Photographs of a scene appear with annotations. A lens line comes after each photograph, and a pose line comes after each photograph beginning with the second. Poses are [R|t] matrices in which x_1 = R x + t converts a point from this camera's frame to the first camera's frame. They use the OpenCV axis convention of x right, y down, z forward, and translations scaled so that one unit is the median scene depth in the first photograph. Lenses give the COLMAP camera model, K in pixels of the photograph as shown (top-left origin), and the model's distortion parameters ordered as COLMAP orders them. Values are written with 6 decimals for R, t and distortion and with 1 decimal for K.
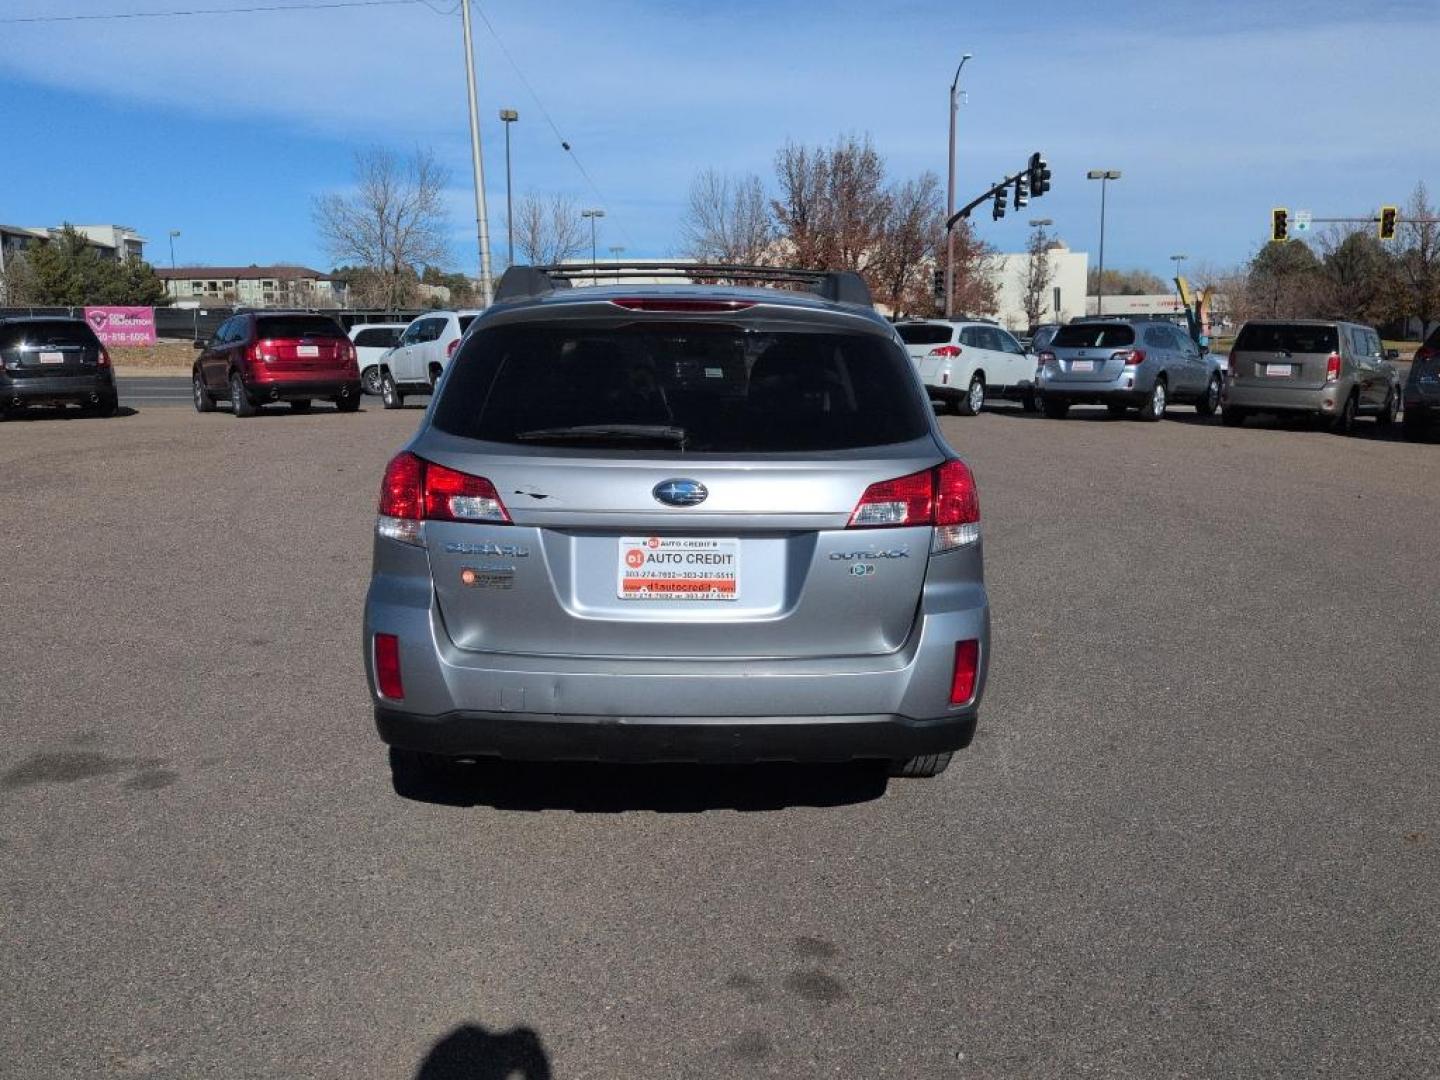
lens RADIAL K [[1196.3, 0, 720.0], [0, 1196.3, 540.0], [0, 0, 1]] dist [0.099830, -0.173722]
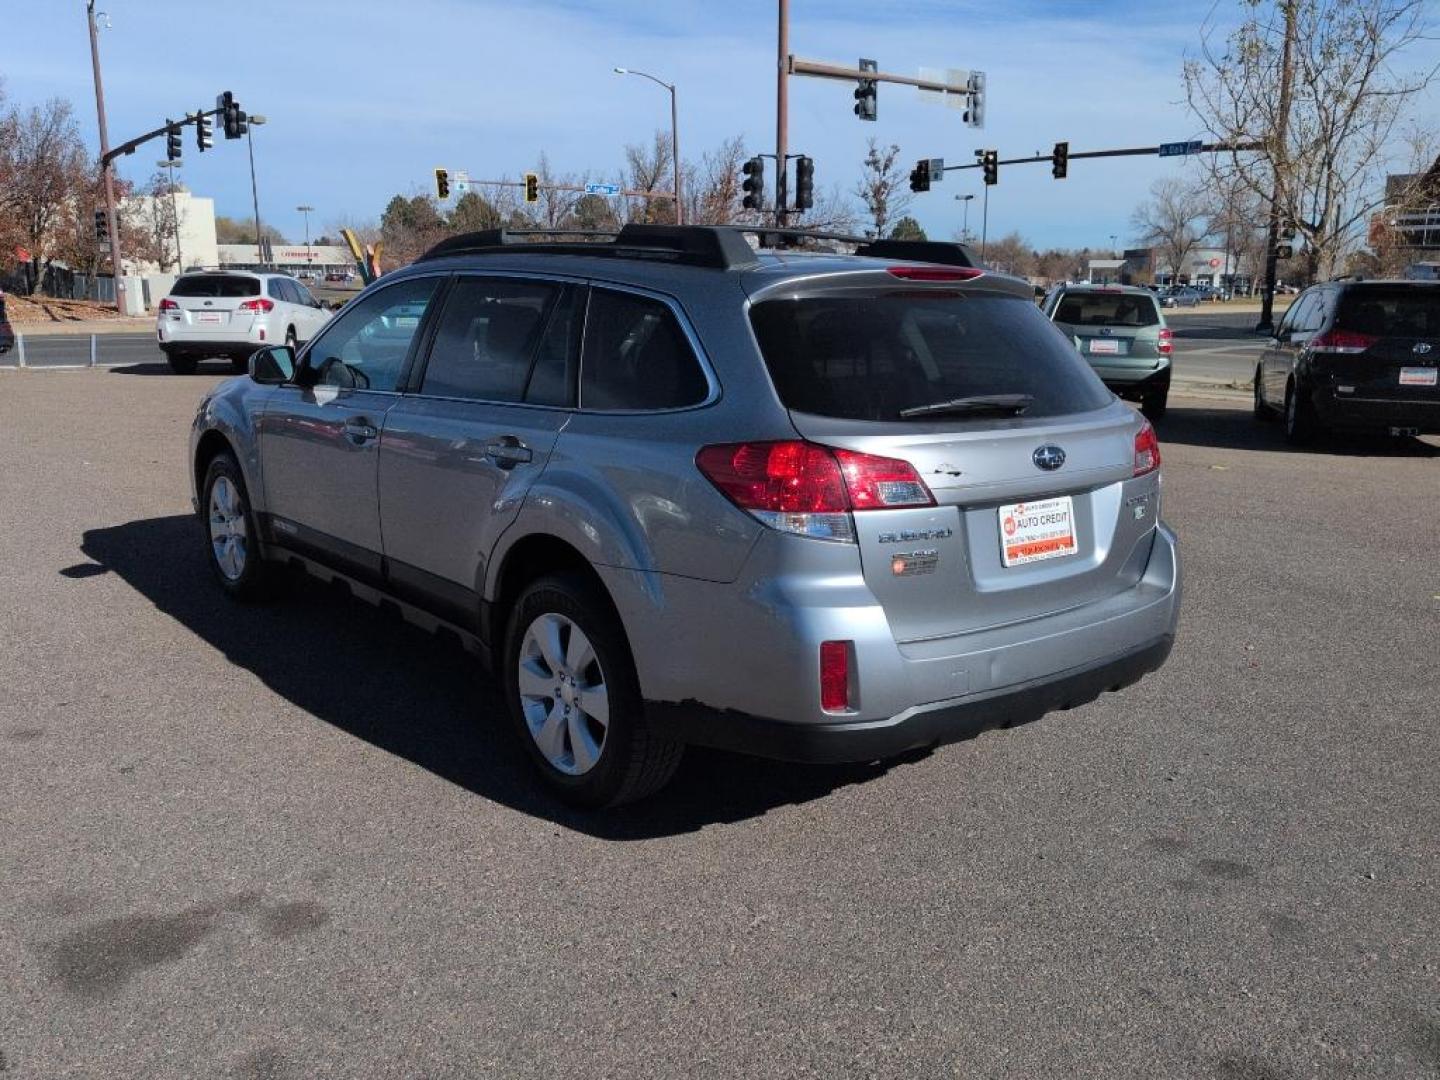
lens RADIAL K [[1196.3, 0, 720.0], [0, 1196.3, 540.0], [0, 0, 1]] dist [0.099830, -0.173722]
pose [[0.783359, -0.124505, 0.608973, -0.658829], [0.100761, 0.992211, 0.073243, -0.053910], [-0.613349, 0.003985, 0.789802, 0.254600]]
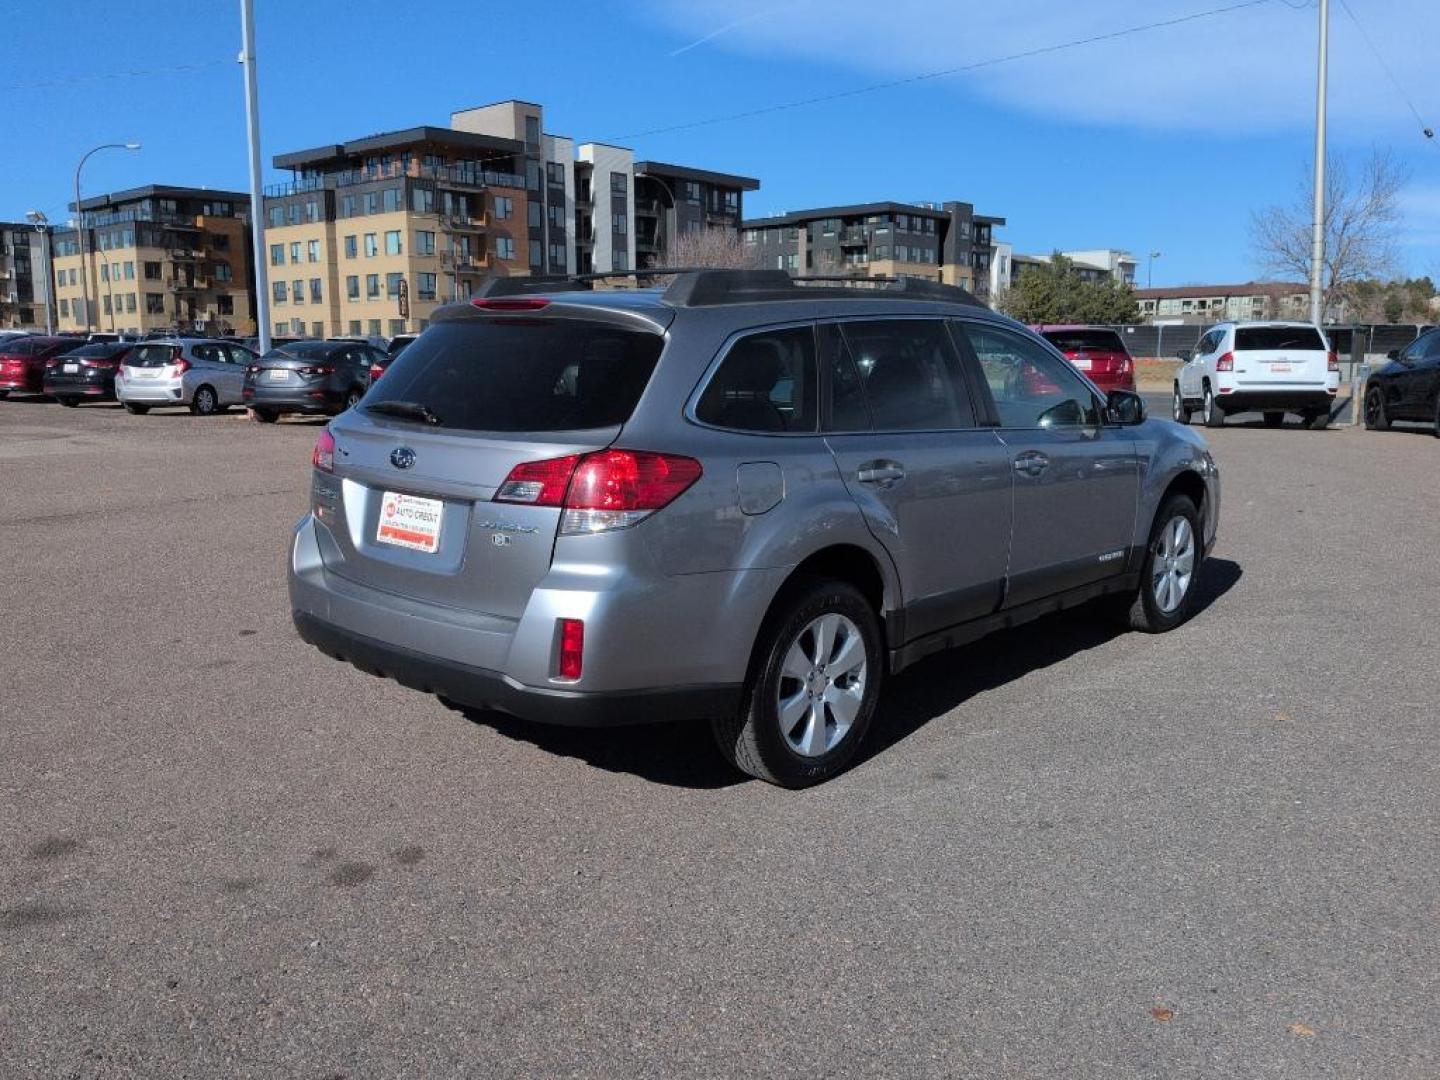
lens RADIAL K [[1197.9, 0, 725.2], [0, 1197.9, 513.2], [0, 0, 1]] dist [0.096756, -0.181505]
pose [[0.733227, 0.097663, -0.672934, 0.756671], [-0.121275, 0.992548, 0.011907, -0.028208], [0.669082, 0.072879, 0.739607, 0.230106]]
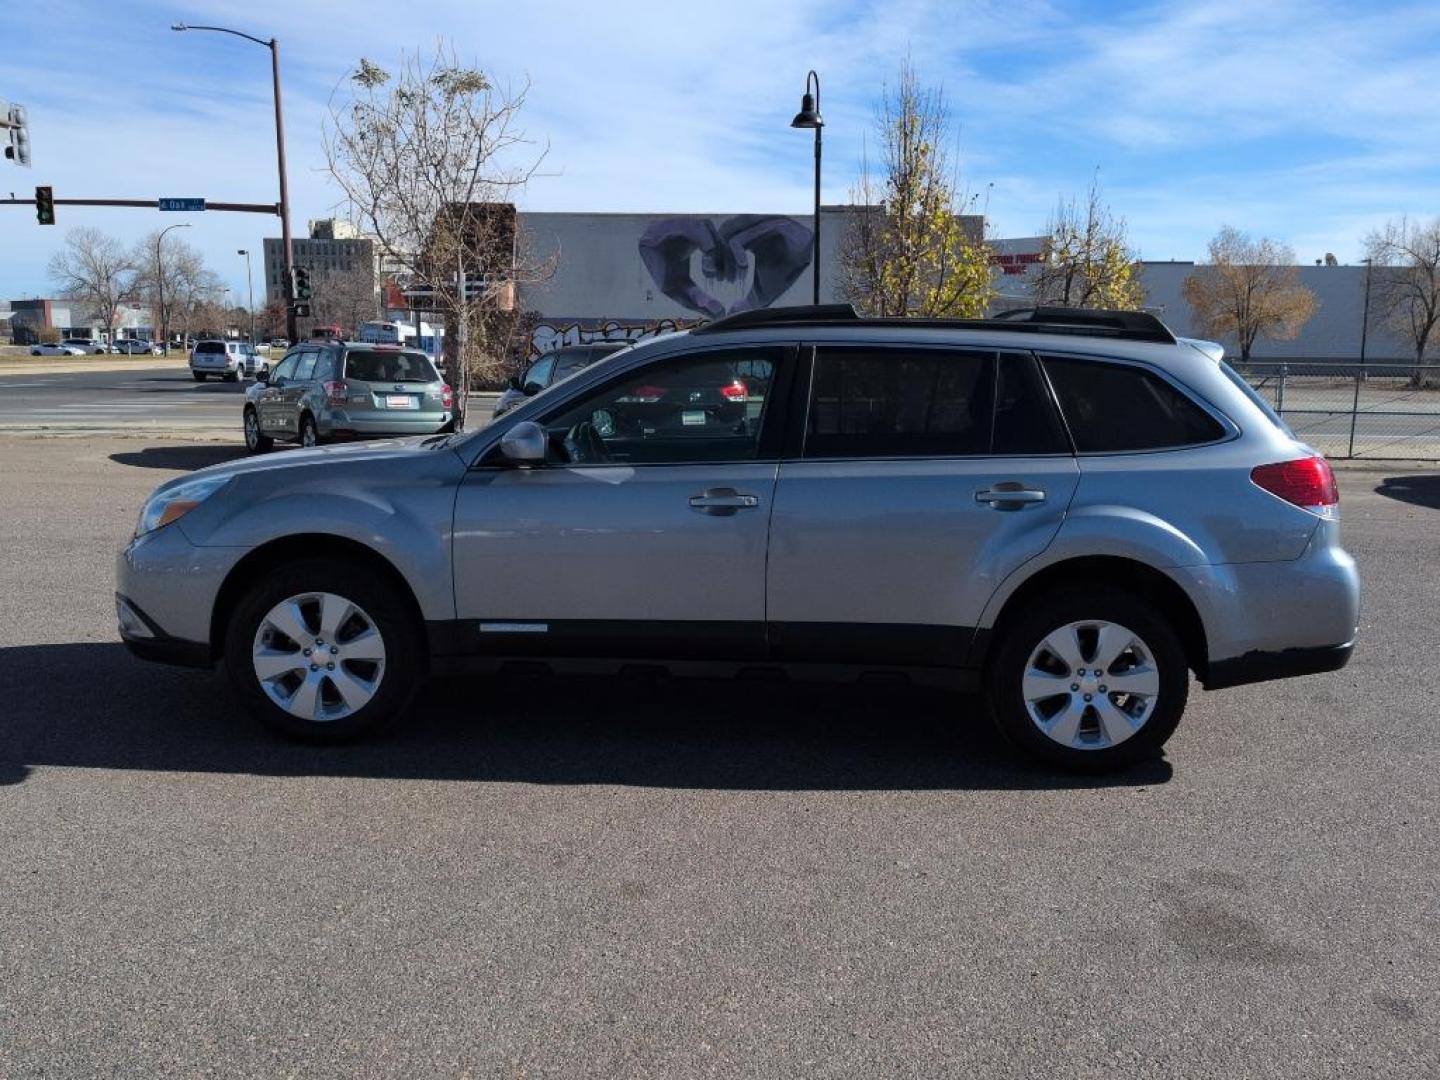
lens RADIAL K [[1196.3, 0, 720.0], [0, 1196.3, 540.0], [0, 0, 1]] dist [0.099830, -0.173722]
pose [[0.058941, -0.155719, 0.986041, -1.268174], [0.159101, 0.976598, 0.144718, -0.218904], [-0.985501, 0.148350, 0.082337, 1.198329]]
